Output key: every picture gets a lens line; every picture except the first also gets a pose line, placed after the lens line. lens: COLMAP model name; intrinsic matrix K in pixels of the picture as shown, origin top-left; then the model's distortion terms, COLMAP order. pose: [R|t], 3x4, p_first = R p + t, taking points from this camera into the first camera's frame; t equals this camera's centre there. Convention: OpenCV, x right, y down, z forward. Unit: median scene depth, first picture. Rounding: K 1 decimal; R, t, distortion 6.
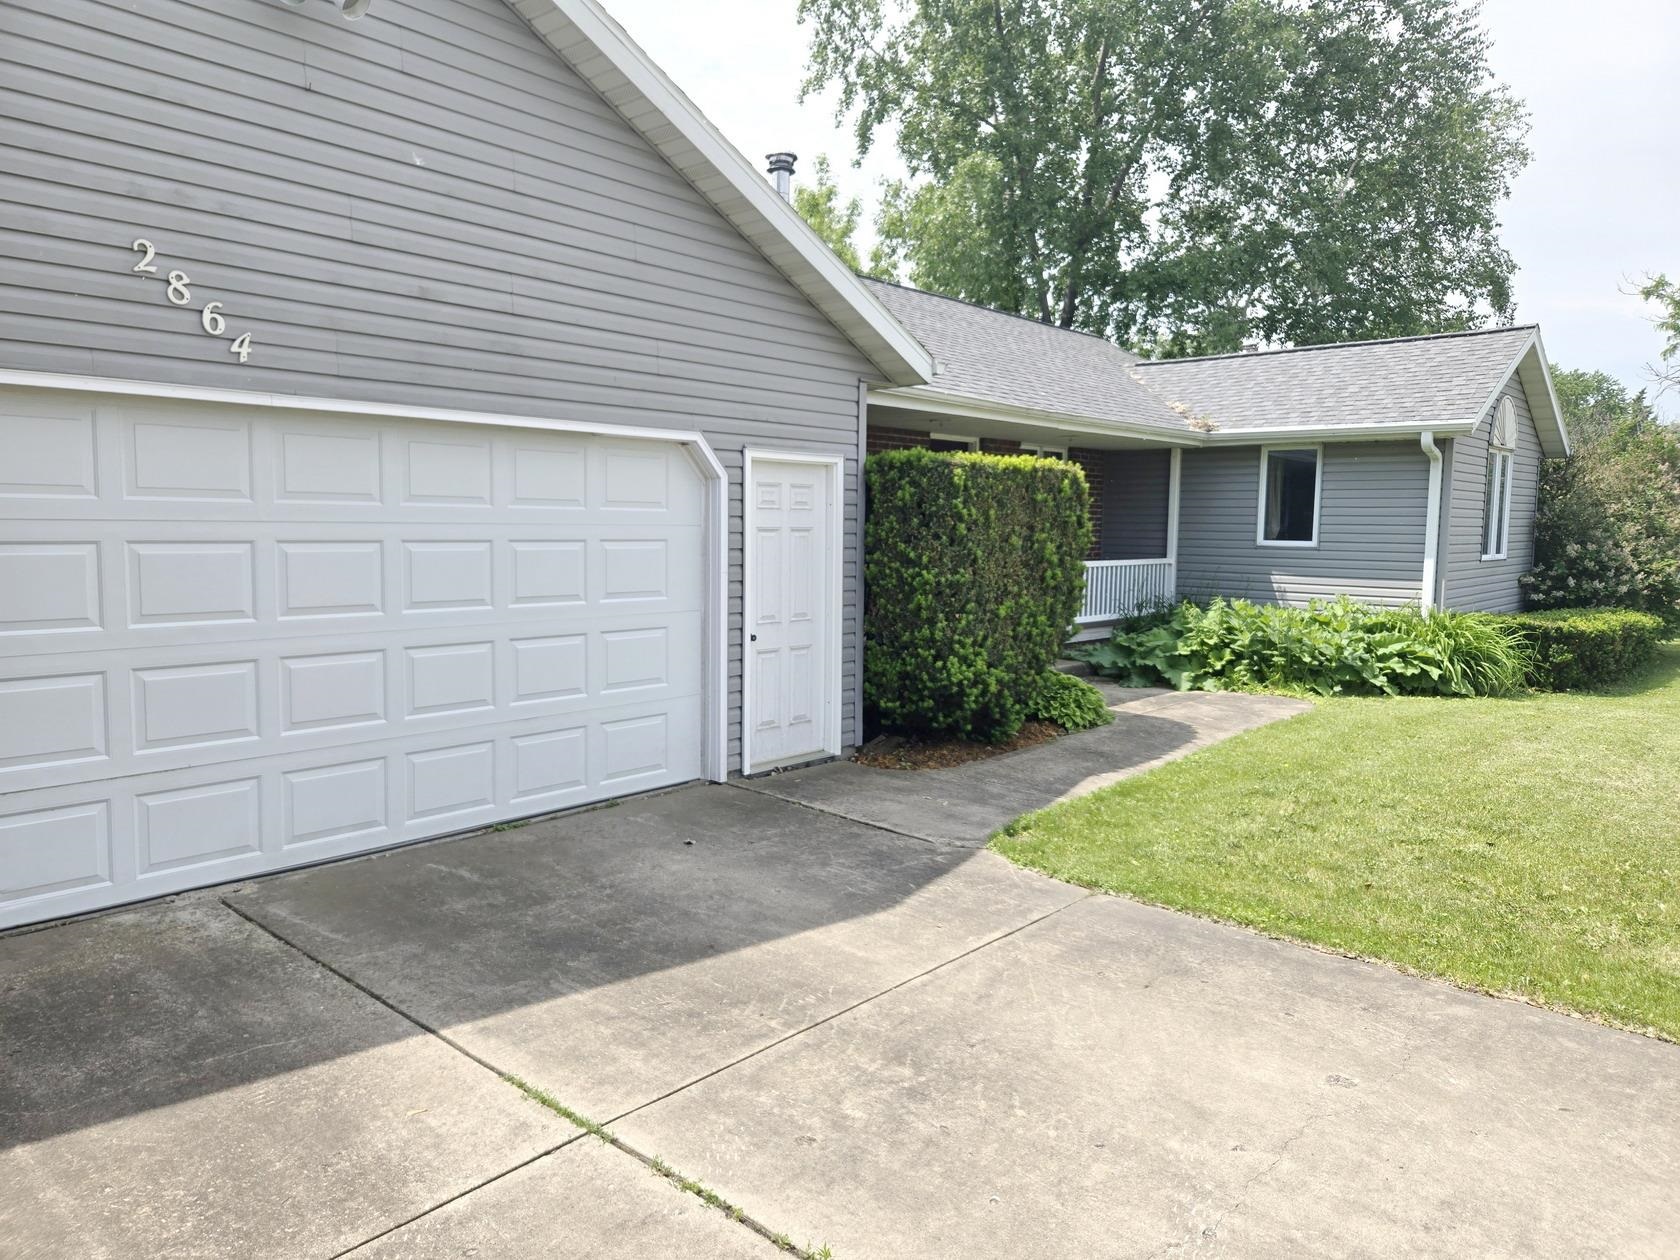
lens RADIAL K [[1164.6, 0, 858.0], [0, 1164.6, 631.1], [0, 0, 1]] dist [0.046472, -0.055435]
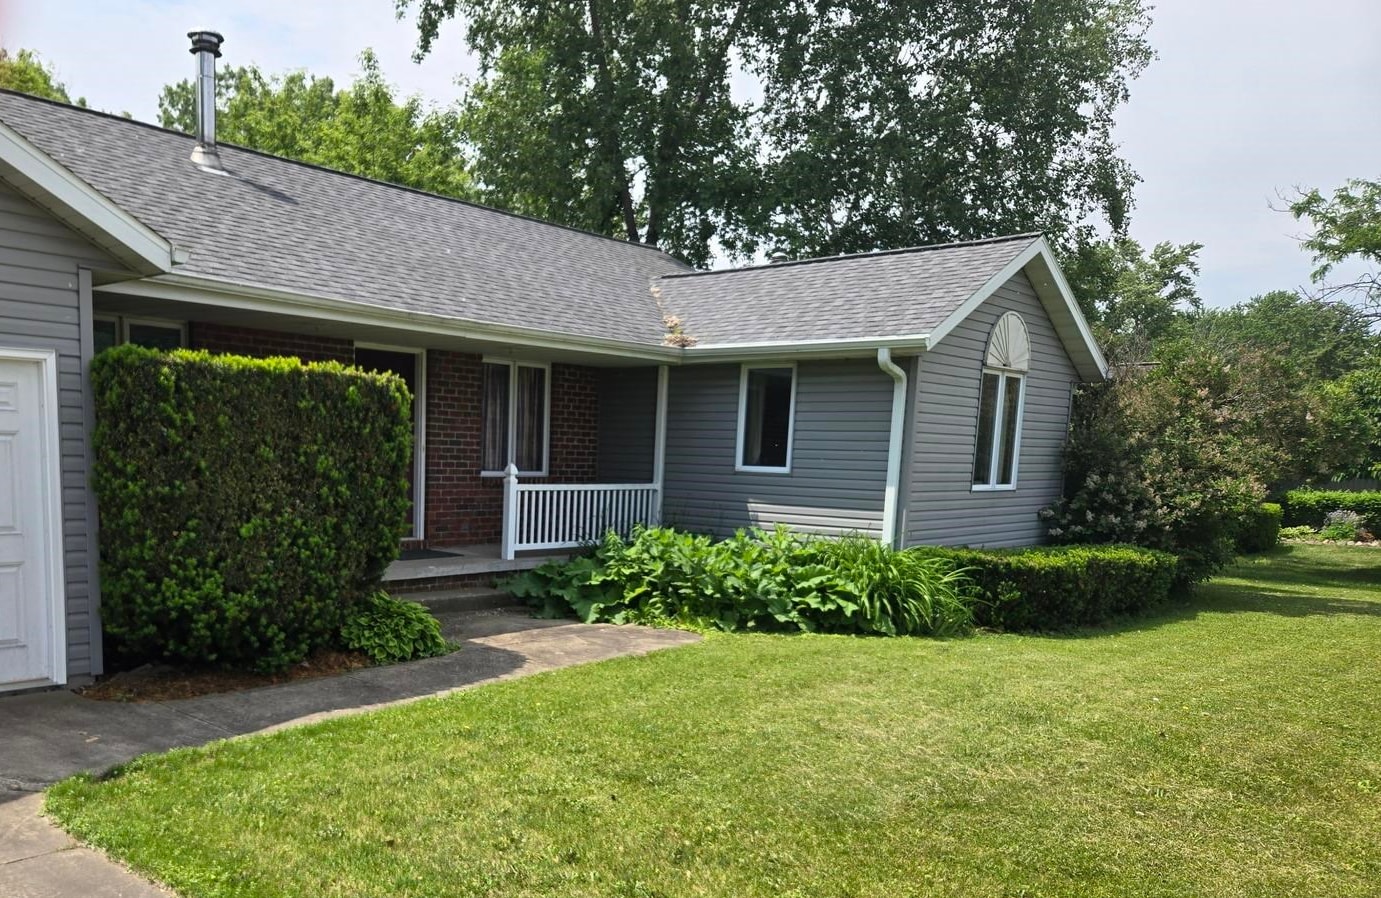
lens RADIAL K [[1128.5, 0, 688.6], [0, 1128.5, 633.1], [0, 0, 1]] dist [0.035851, -0.018803]
pose [[0.999127, 0.020481, -0.036408, 0.388381], [-0.018241, 0.997981, 0.060832, 0.002530], [0.037580, -0.060115, 0.997484, 0.099296]]
